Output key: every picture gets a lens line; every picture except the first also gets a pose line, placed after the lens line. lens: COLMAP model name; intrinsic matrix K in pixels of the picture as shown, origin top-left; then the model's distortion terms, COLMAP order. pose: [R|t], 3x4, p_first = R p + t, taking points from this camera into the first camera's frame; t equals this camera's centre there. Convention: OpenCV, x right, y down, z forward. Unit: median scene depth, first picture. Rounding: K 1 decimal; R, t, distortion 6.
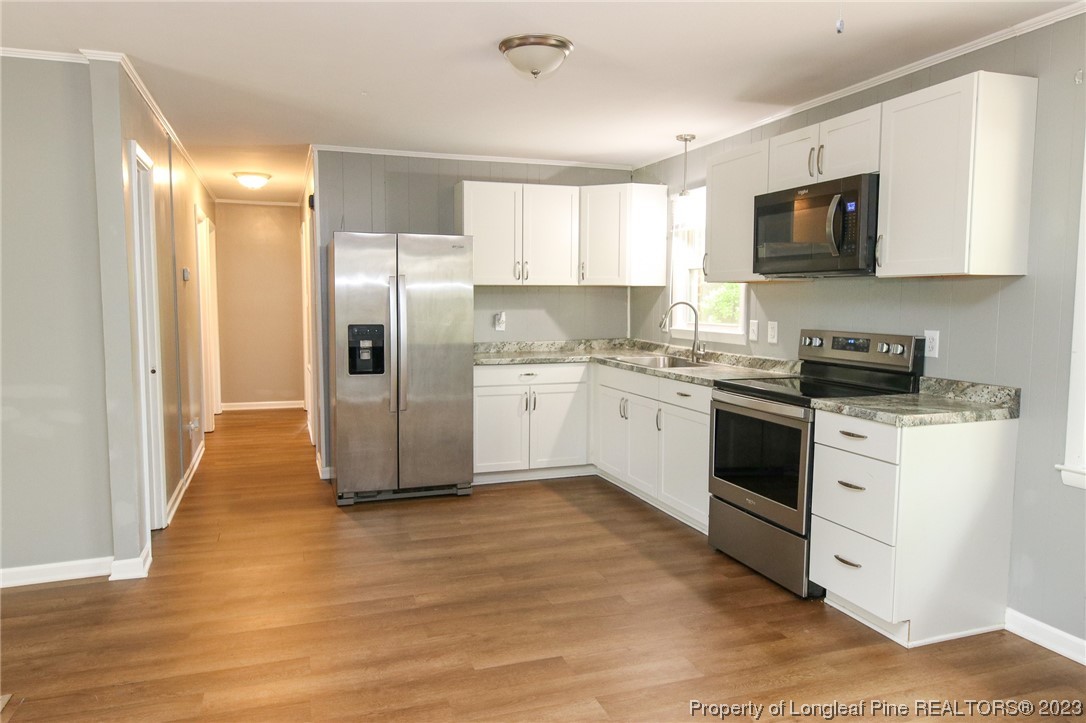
lens RADIAL K [[724.8, 0, 527.0], [0, 724.8, 351.4], [0, 0, 1]] dist [0.012518, -0.001400]
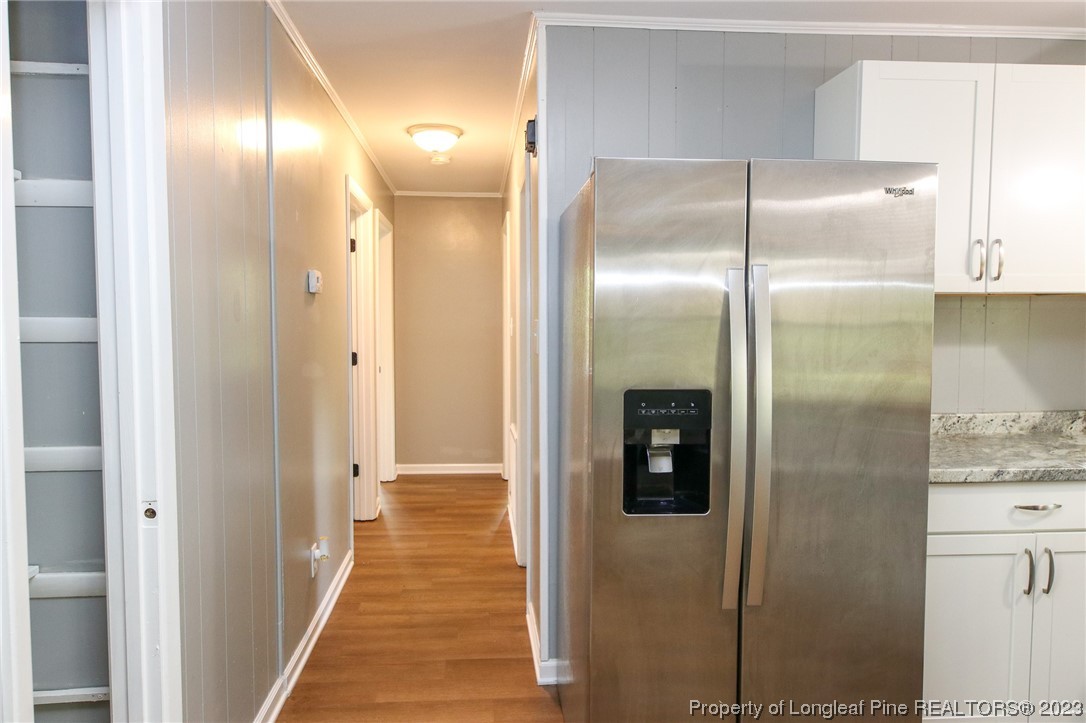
lens RADIAL K [[724.8, 0, 527.0], [0, 724.8, 351.4], [0, 0, 1]] dist [0.012518, -0.001400]
pose [[0.966671, 0.009115, -0.255858, -0.163834], [-0.017211, 0.999419, -0.029423, -0.037830], [0.255441, 0.032846, 0.966267, 0.499835]]
